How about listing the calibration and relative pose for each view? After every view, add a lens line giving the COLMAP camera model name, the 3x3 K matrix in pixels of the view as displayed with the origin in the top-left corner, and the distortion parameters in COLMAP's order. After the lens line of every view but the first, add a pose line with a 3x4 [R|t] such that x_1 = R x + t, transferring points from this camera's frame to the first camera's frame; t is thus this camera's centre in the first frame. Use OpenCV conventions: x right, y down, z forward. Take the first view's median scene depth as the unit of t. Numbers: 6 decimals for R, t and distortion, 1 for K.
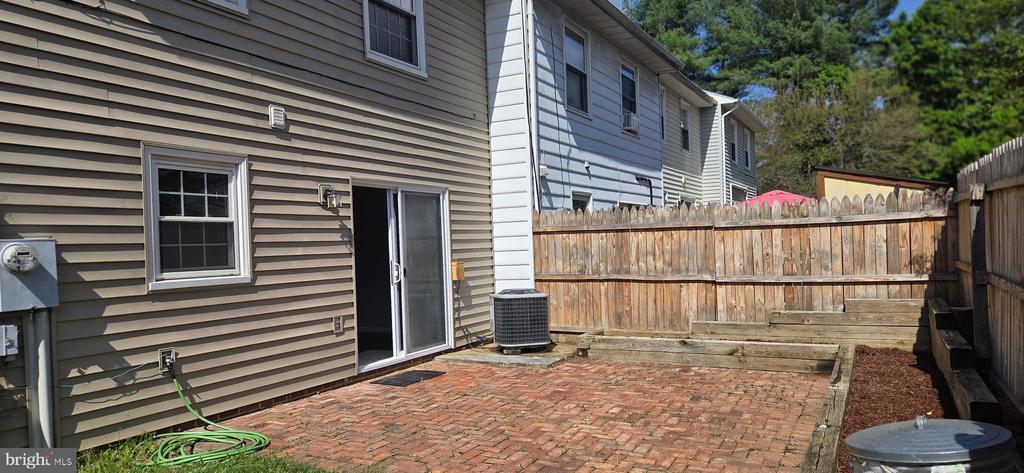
lens RADIAL K [[680.6, 0, 512.0], [0, 680.6, 236.5], [0, 0, 1]] dist [0.079866, -0.107894]
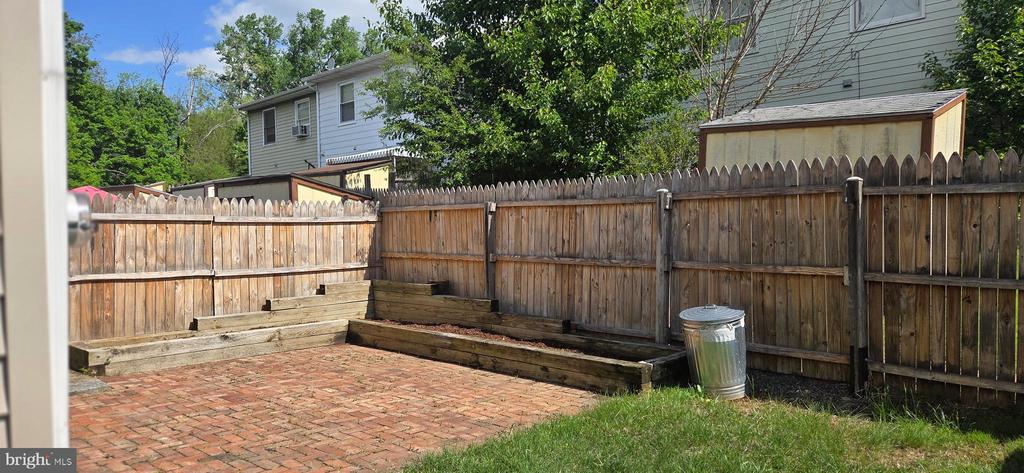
lens RADIAL K [[680.6, 0, 512.0], [0, 680.6, 236.5], [0, 0, 1]] dist [0.079866, -0.107894]
pose [[0.283684, 0.020802, 0.958692, -0.588171], [-0.007309, 0.999783, -0.019531, 0.025993], [-0.958890, -0.001467, 0.283775, 0.320047]]
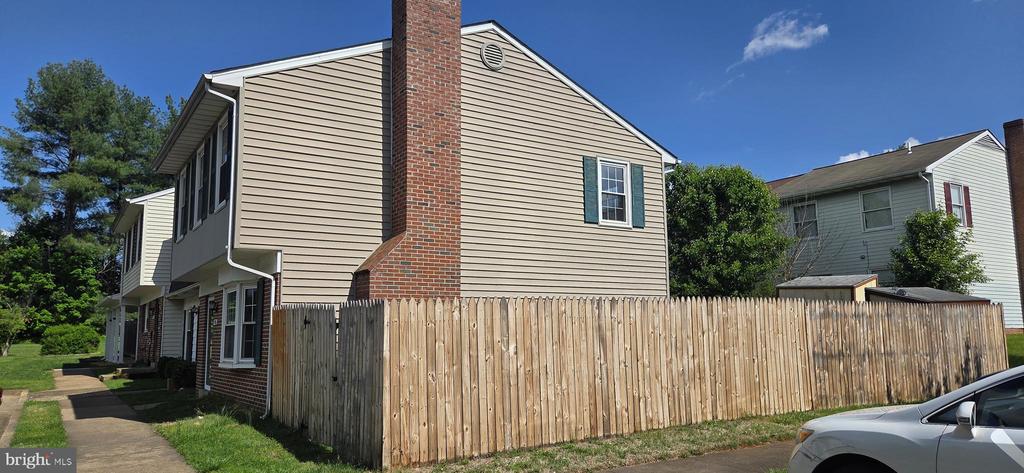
lens RADIAL K [[680.6, 0, 512.0], [0, 680.6, 236.5], [0, 0, 1]] dist [0.079866, -0.107894]
pose [[0.478922, 0.155213, 0.864027, -1.985361], [-0.014605, 0.985518, -0.168942, 0.092927], [-0.877736, 0.068291, 0.474253, 0.033843]]
